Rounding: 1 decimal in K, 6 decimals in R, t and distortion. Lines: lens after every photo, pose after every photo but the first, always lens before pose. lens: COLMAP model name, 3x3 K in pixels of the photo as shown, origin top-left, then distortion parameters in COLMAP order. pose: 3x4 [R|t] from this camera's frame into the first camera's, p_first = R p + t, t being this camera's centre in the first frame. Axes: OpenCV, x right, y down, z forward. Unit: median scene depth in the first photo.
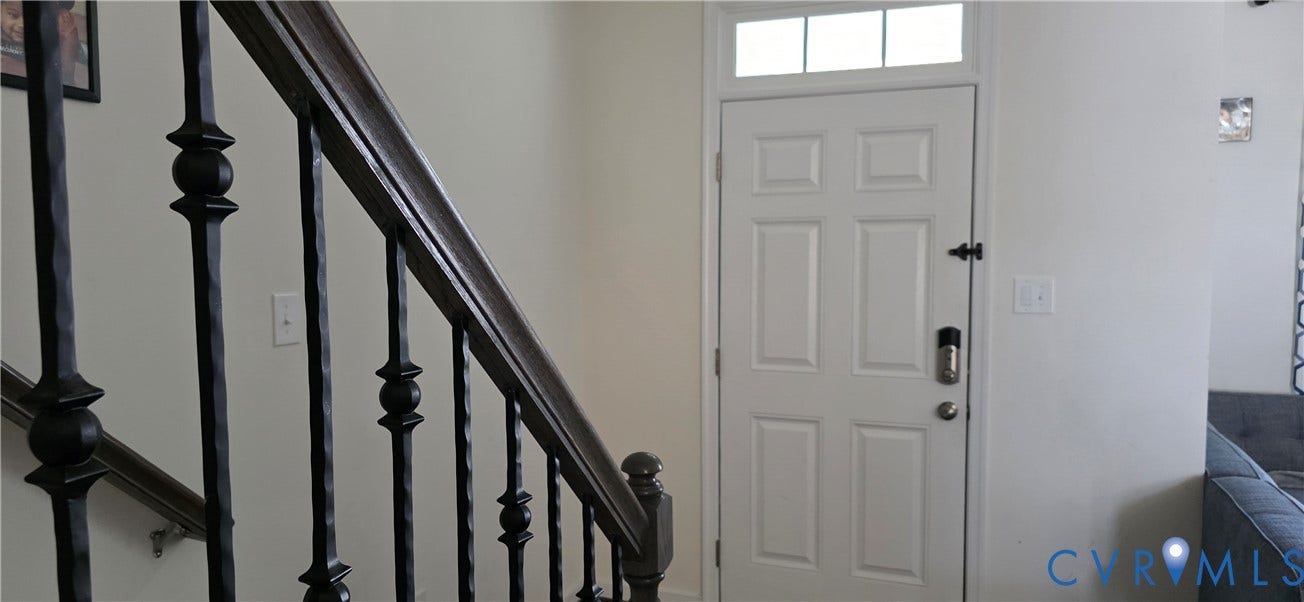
lens RADIAL K [[890.7, 0, 647.0], [0, 890.7, 318.2], [0, 0, 1]] dist [0.077887, -0.068241]
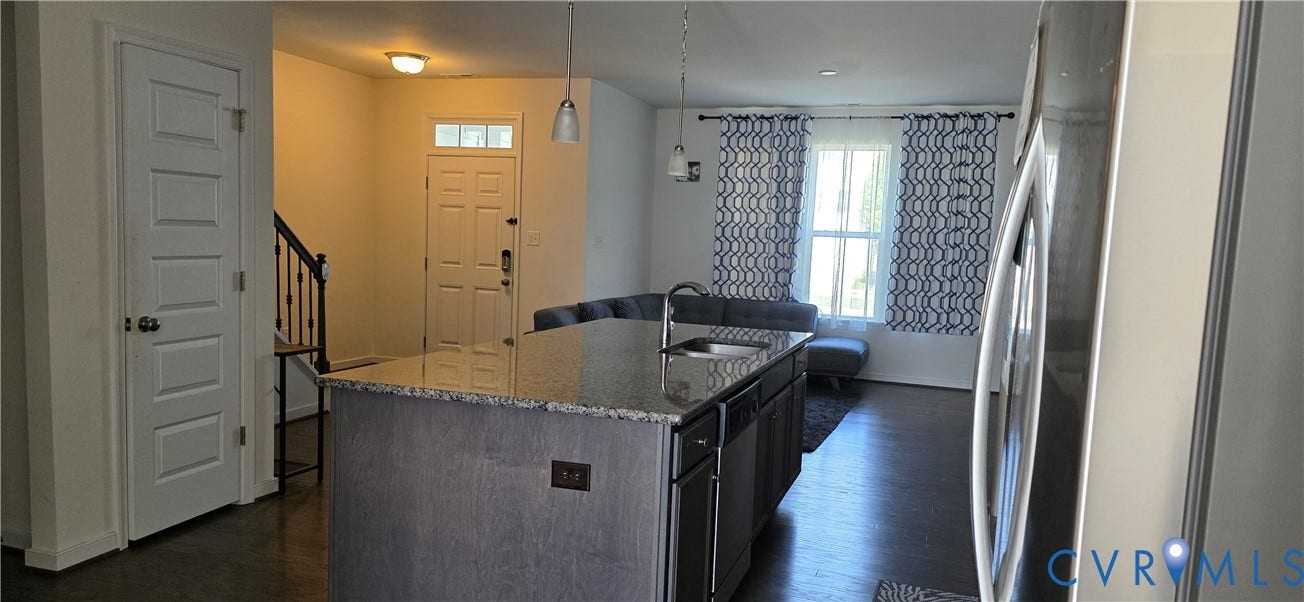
lens RADIAL K [[873.3, 0, 654.6], [0, 873.3, 327.4], [0, 0, 1]] dist [0.098947, -0.121495]
pose [[0.998774, 0.045097, 0.020412, 0.714264], [-0.045682, 0.998531, 0.029133, 0.137658], [-0.019068, -0.030030, 0.999367, -1.532315]]
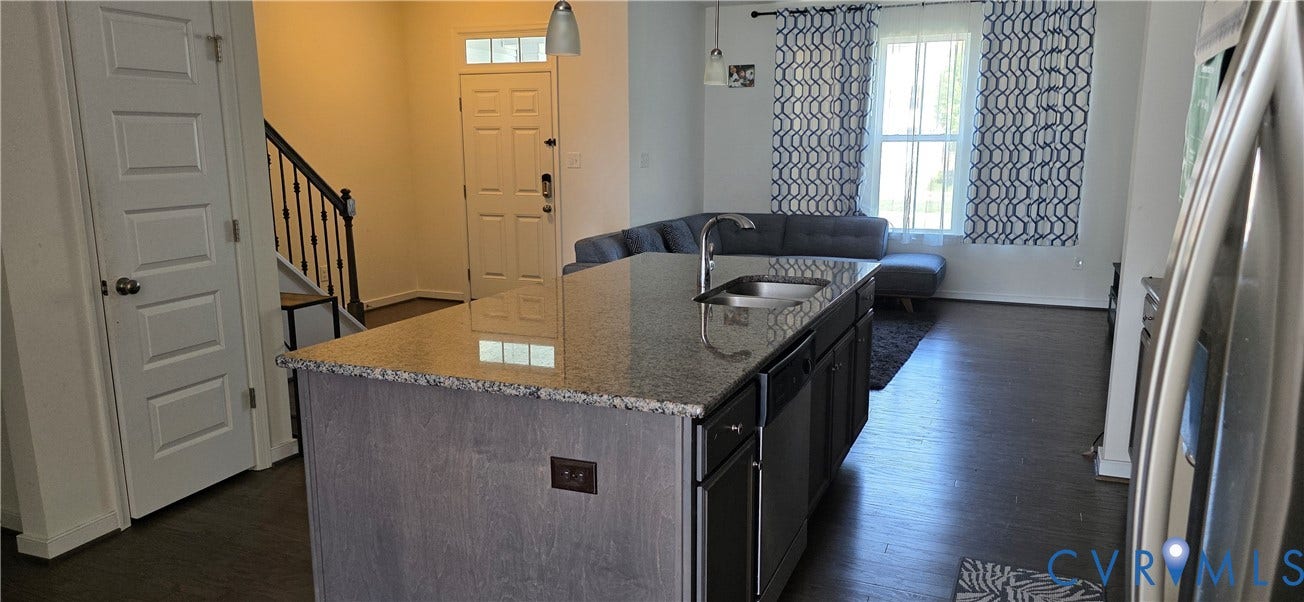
lens RADIAL K [[867.5, 0, 652.4], [0, 867.5, 318.8], [0, 0, 1]] dist [0.080286, -0.085530]
pose [[0.998100, 0.013414, -0.060135, 0.759997], [-0.005752, 0.992036, 0.125820, 0.098951], [0.061344, -0.125235, 0.990229, -1.343108]]
